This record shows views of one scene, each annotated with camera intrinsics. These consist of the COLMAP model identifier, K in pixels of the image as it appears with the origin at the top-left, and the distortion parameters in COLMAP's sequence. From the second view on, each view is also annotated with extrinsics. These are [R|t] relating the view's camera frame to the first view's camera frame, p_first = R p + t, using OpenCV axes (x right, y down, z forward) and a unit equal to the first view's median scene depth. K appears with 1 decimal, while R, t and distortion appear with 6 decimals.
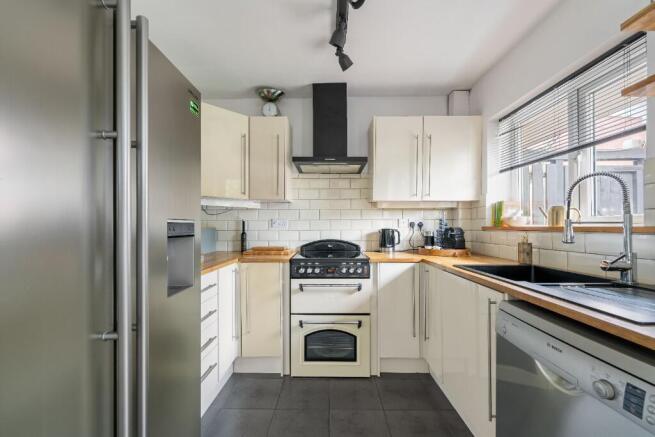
lens RADIAL K [[271.9, 0, 329.1], [0, 271.9, 226.2], [0, 0, 1]] dist [-0.001025, 0.000465]
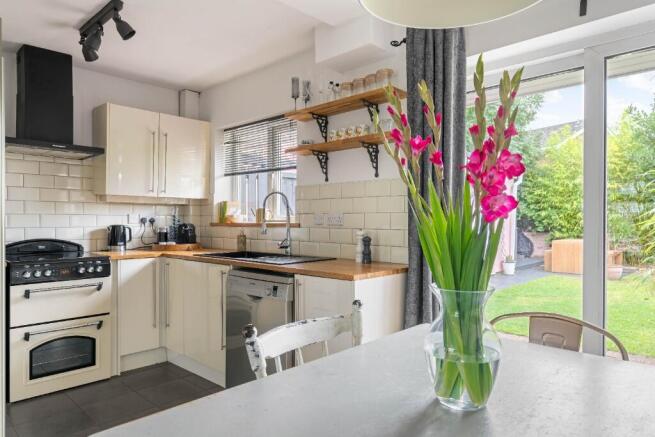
lens RADIAL K [[431.2, 0, 328.3], [0, 431.2, 220.0], [0, 0, 1]] dist [-0.034411, -0.000784]
pose [[0.684841, 0.002681, 0.728687, -0.420440], [-0.002355, 0.999996, -0.001466, -0.008993], [-0.728688, -0.000712, 0.684845, -0.602037]]
